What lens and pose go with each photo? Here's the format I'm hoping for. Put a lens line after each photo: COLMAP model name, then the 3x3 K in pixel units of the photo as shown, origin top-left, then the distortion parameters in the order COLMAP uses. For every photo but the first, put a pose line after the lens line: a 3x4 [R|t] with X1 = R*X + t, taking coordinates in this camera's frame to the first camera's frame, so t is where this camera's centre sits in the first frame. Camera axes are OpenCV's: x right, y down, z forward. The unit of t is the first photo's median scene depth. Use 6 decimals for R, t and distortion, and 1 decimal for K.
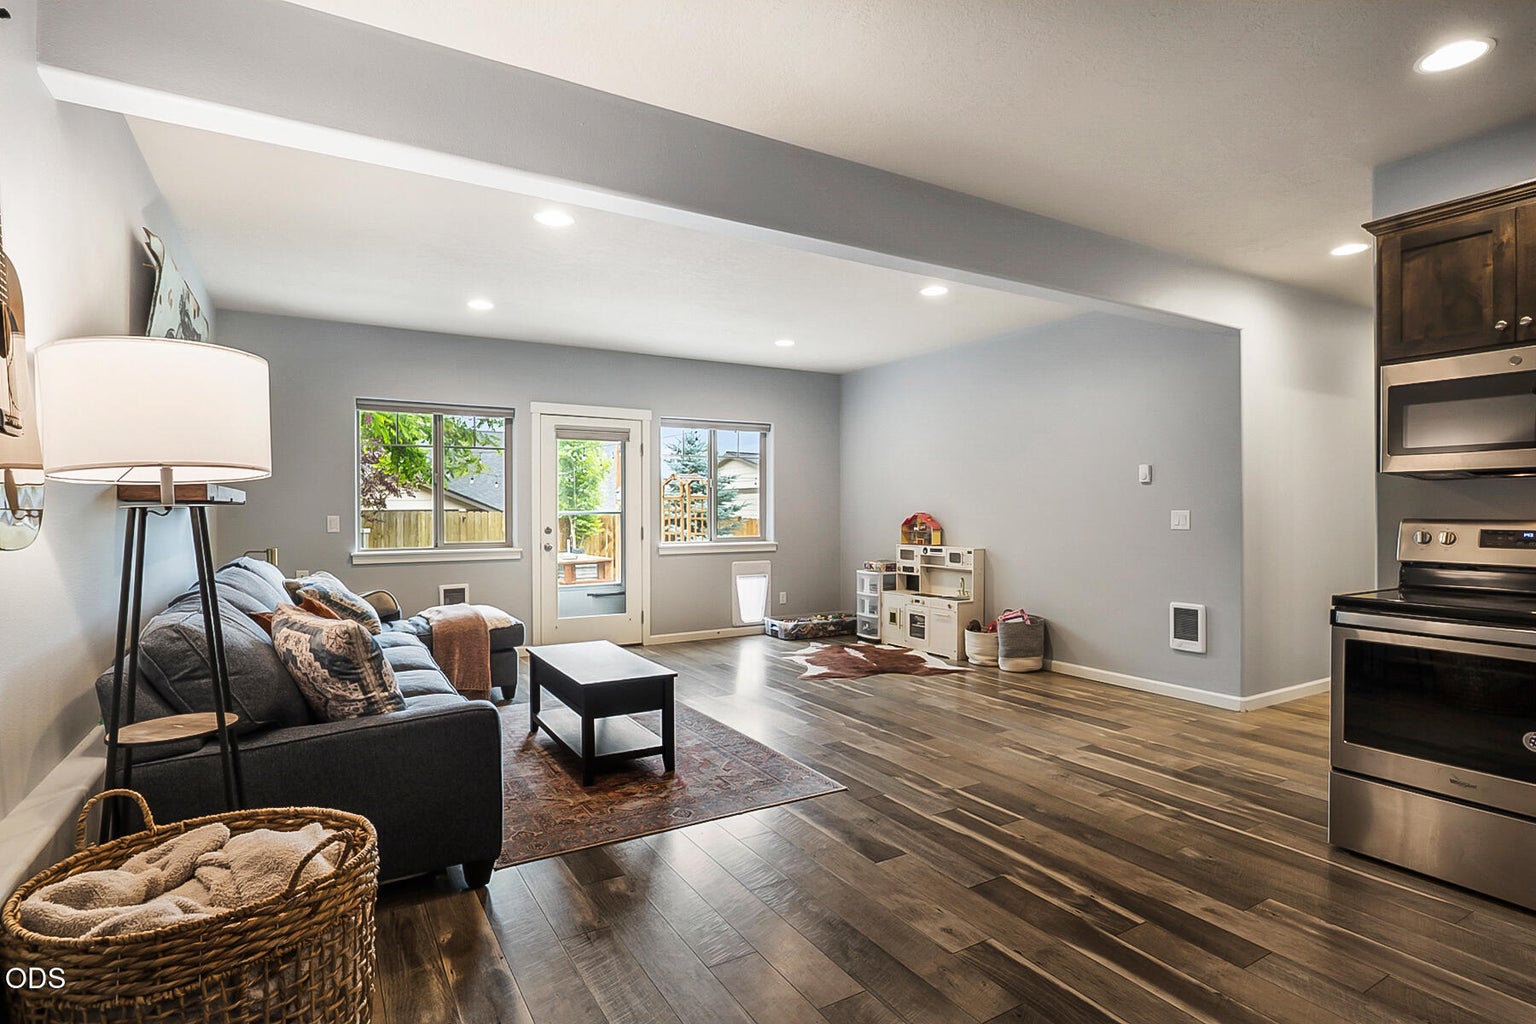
lens RADIAL K [[784.2, 0, 774.2], [0, 784.2, 514.6], [0, 0, 1]] dist [-0.018406, 0.008952]
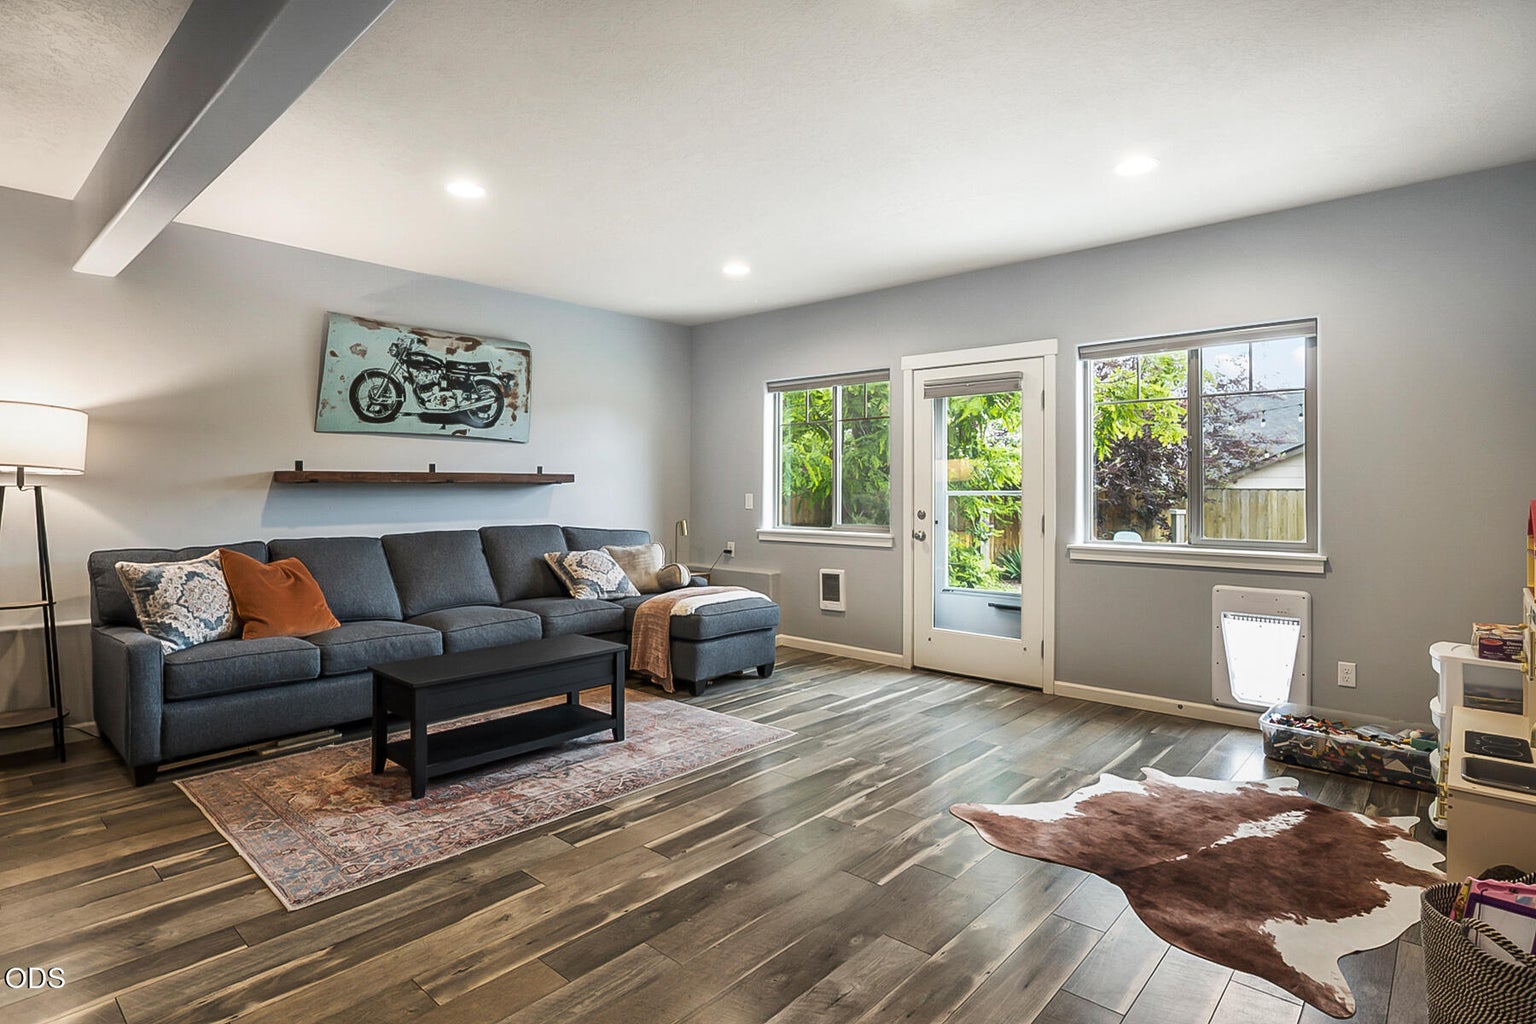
lens RADIAL K [[784.2, 0, 750.5], [0, 784.2, 485.4], [0, 0, 1]] dist [-0.018406, 0.008952]
pose [[0.284433, -0.001698, -0.958695, 0.817667], [-0.007404, 0.999965, -0.003968, -0.010261], [0.958667, 0.008227, 0.284410, 1.159540]]
